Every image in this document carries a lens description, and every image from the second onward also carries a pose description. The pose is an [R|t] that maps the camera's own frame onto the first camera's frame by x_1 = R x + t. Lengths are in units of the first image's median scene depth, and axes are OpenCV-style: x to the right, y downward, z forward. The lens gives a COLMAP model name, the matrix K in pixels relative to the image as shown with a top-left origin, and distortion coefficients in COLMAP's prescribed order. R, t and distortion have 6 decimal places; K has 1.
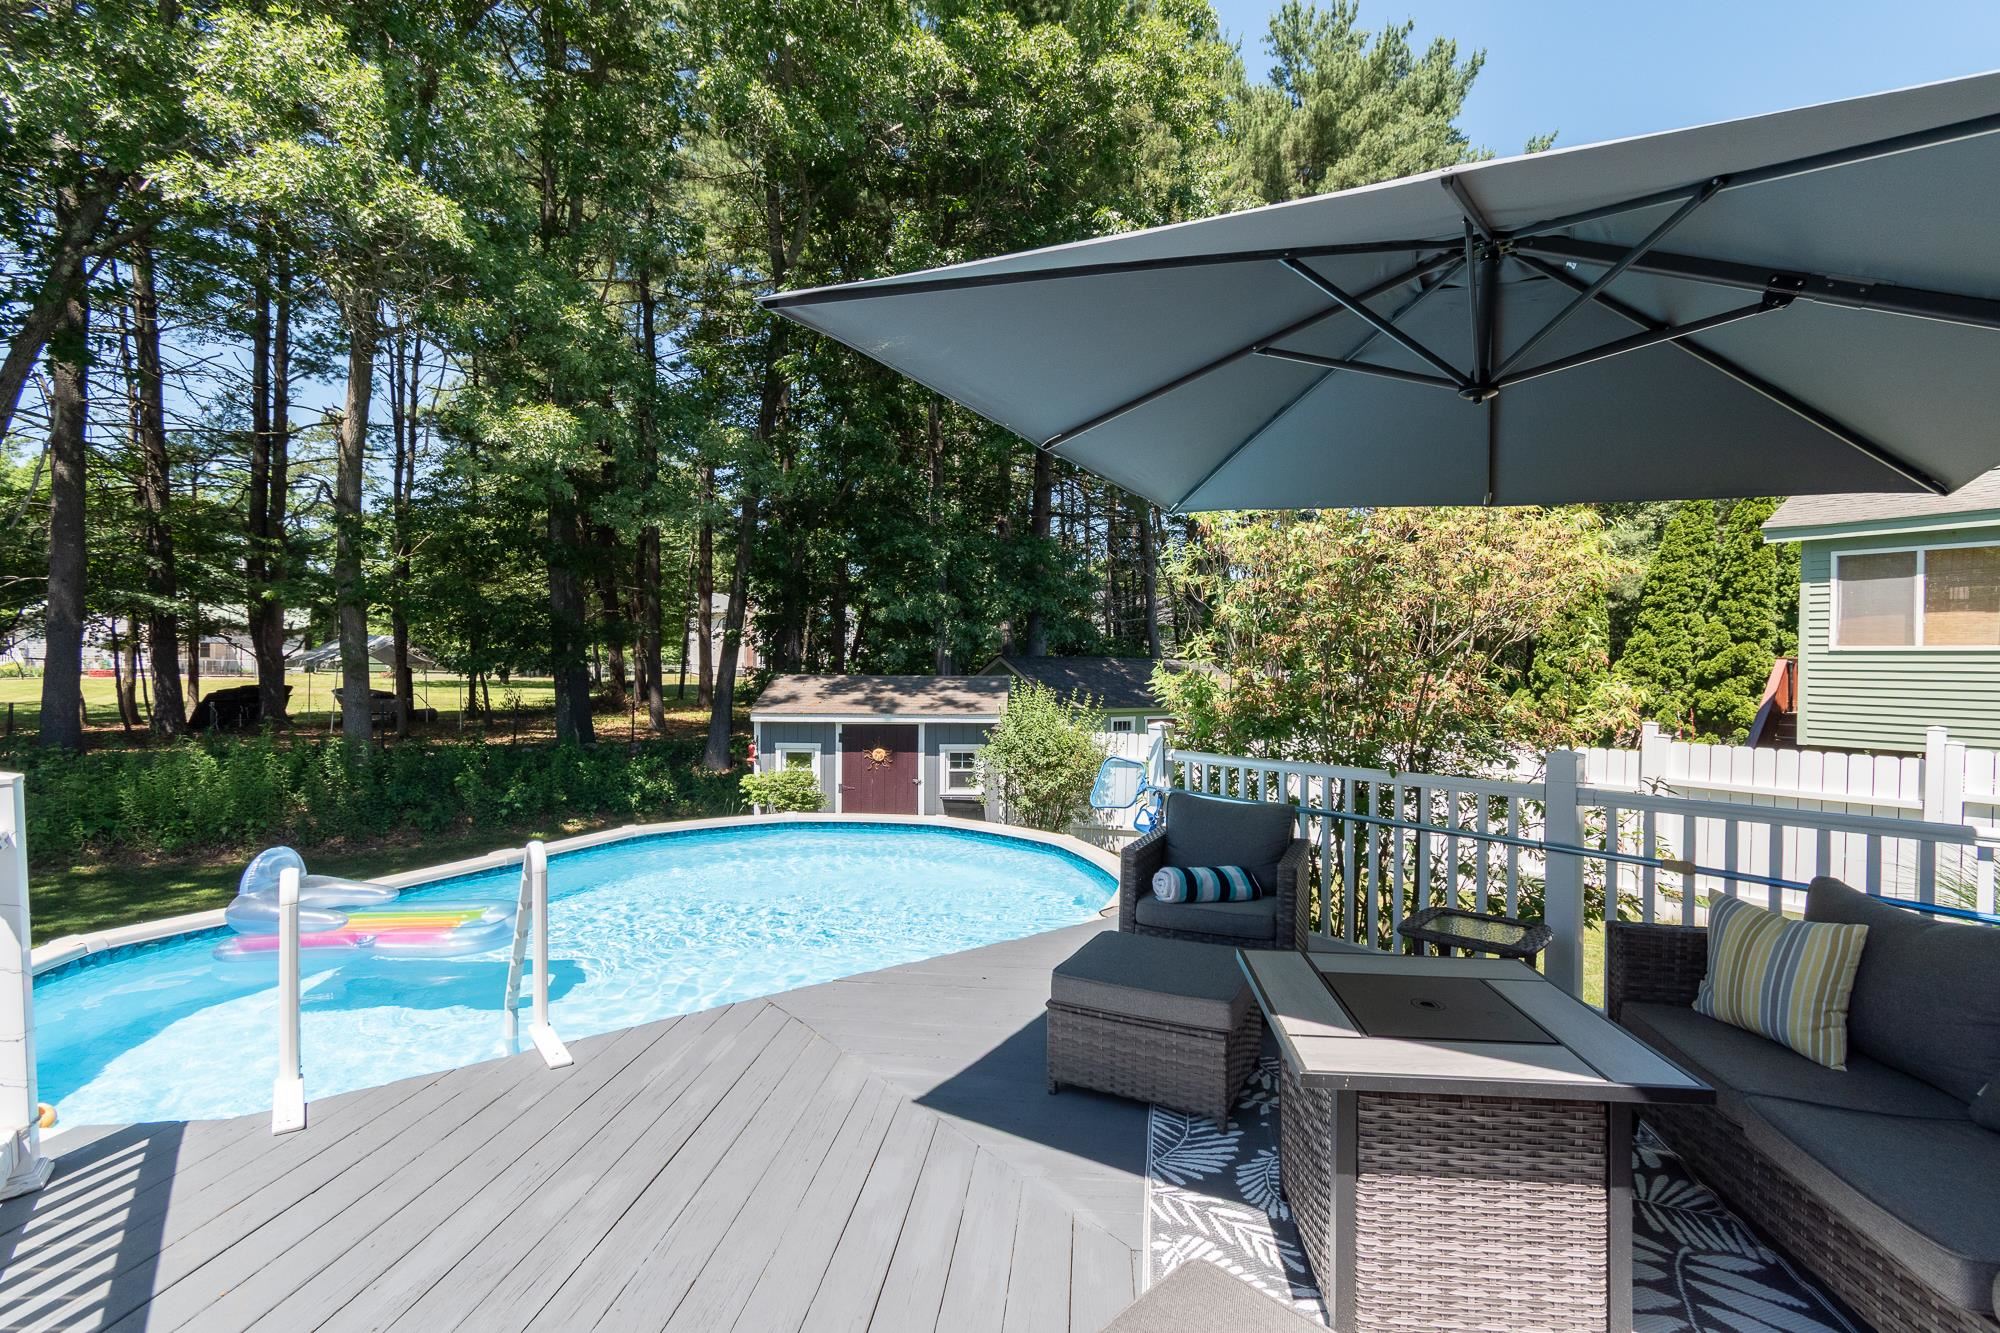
lens RADIAL K [[901.3, 0, 1027.0], [0, 901.3, 658.6], [0, 0, 1]] dist [-0.002050, 0.000257]
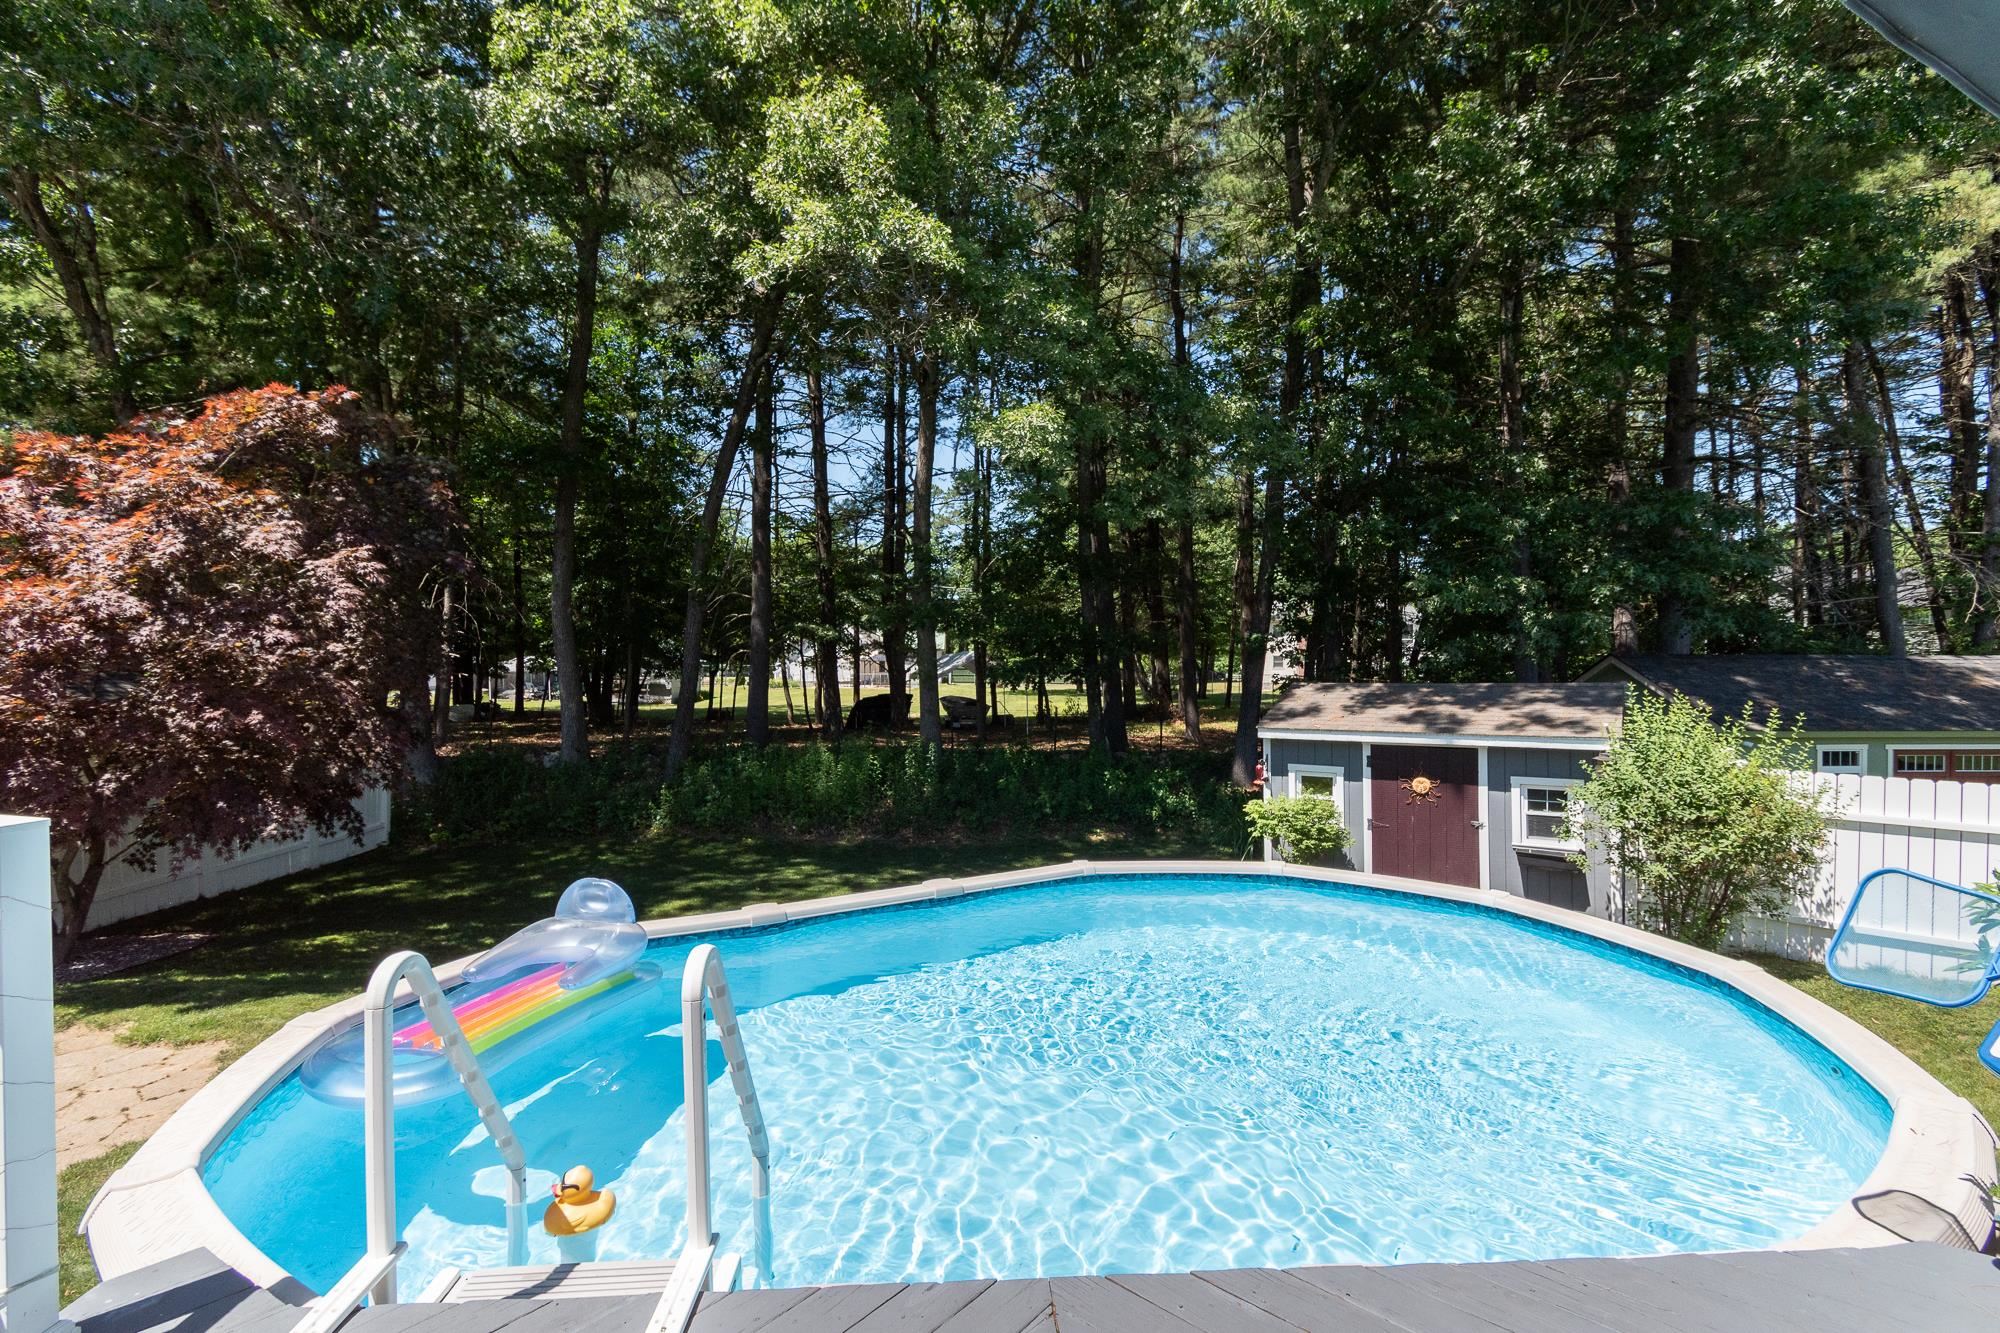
lens RADIAL K [[901.3, 0, 997.1], [0, 901.3, 666.9], [0, 0, 1]] dist [-0.002050, 0.000257]
pose [[0.804930, -0.016839, -0.593131, 0.002805], [0.016593, 0.999845, -0.005867, 0.003114], [0.593138, -0.005120, 0.805084, 0.158201]]
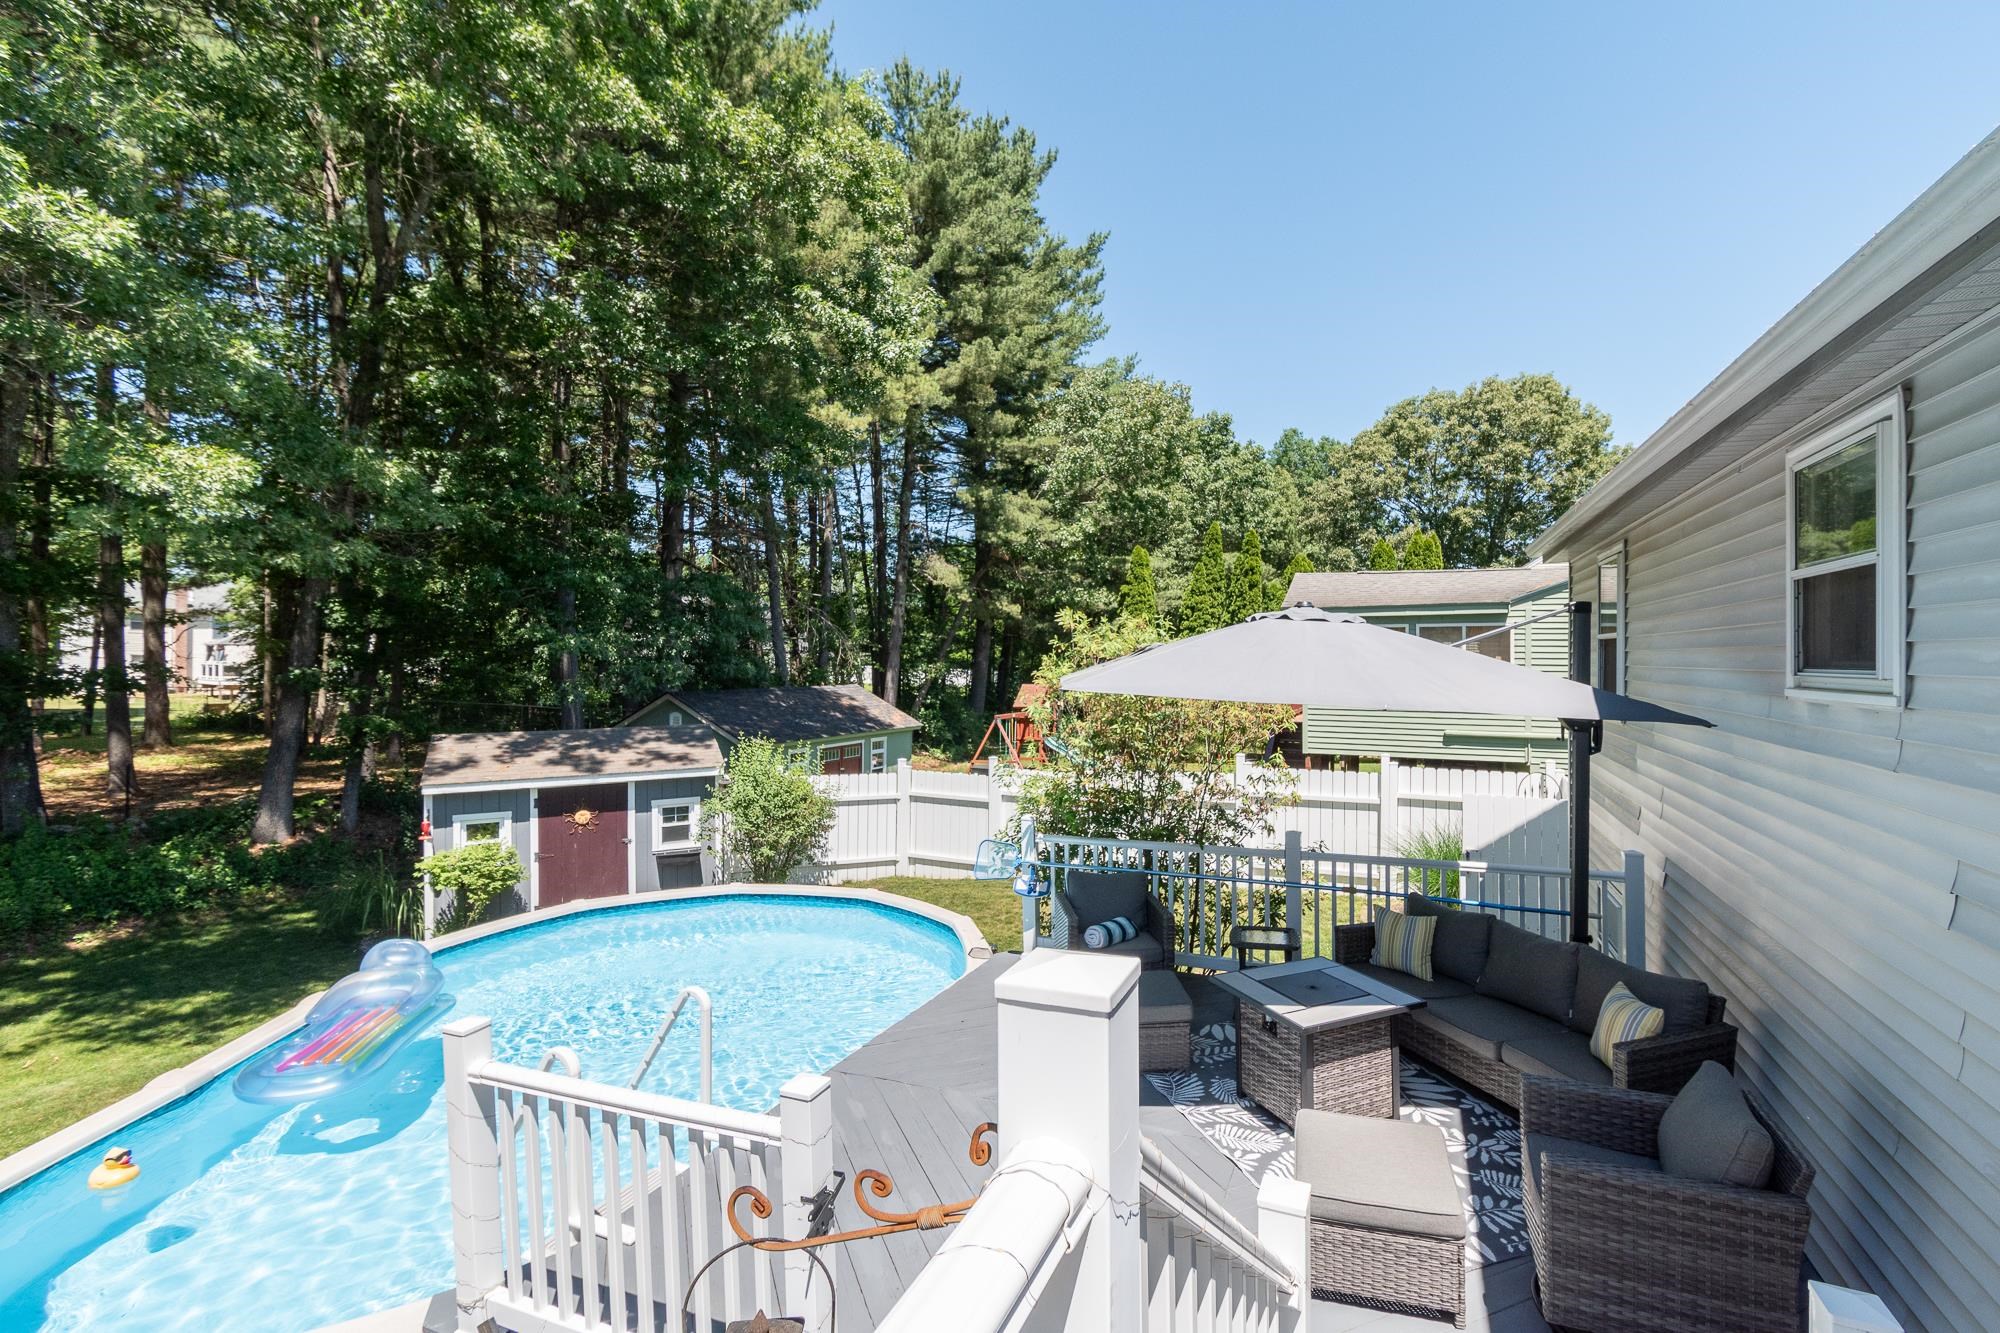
lens RADIAL K [[901.3, 0, 1079.0], [0, 901.3, 644.1], [0, 0, 1]] dist [-0.002050, 0.000257]
pose [[0.863422, -0.010772, 0.504367, -0.186521], [0.009542, 0.999942, 0.005021, -0.077274], [-0.504392, 0.000477, 0.863475, -0.101060]]
